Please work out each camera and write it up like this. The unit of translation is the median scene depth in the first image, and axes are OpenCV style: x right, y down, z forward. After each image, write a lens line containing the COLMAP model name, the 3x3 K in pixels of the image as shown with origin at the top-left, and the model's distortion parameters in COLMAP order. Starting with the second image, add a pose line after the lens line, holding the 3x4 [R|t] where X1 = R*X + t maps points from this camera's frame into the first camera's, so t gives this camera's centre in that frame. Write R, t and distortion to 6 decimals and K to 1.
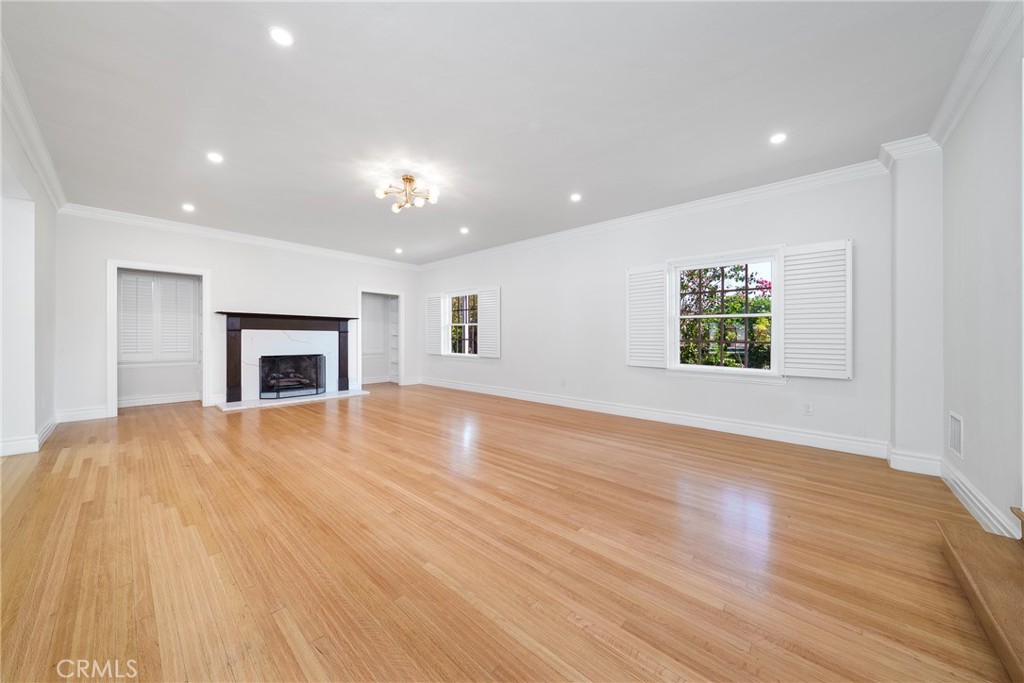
lens RADIAL K [[349.1, 0, 507.1], [0, 349.1, 336.8], [0, 0, 1]] dist [-0.002954, 0.000458]
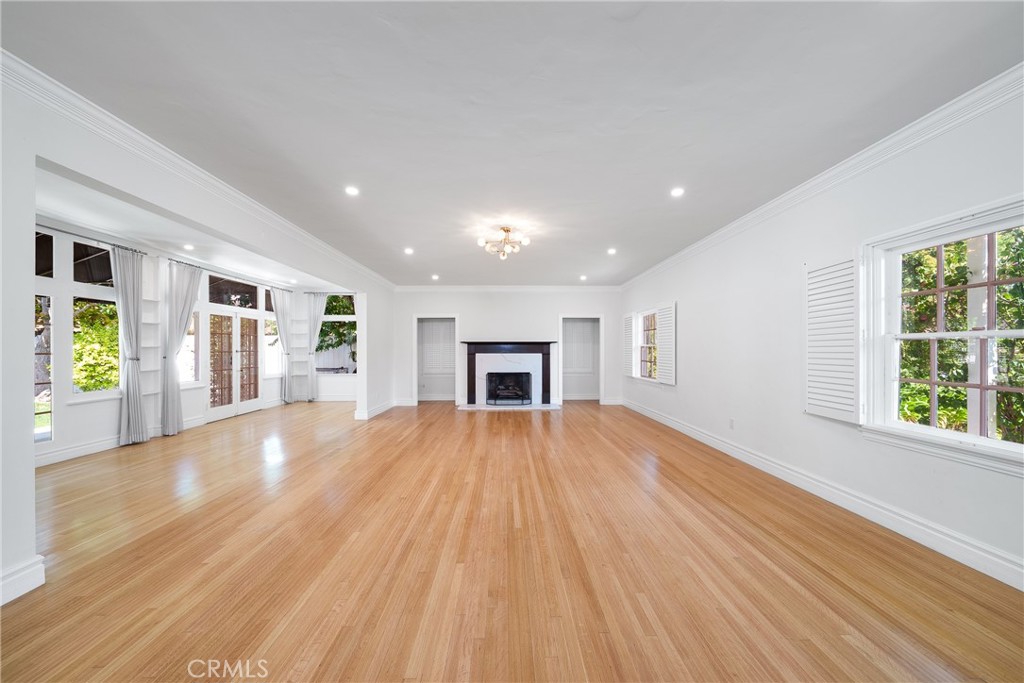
lens RADIAL K [[349.1, 0, 516.1], [0, 349.1, 350.1], [0, 0, 1]] dist [-0.002954, 0.000458]
pose [[0.695081, -0.006480, -0.718902, 0.423801], [0.007150, 0.999972, -0.002100, -0.034493], [0.718896, -0.003681, 0.695108, 0.152512]]
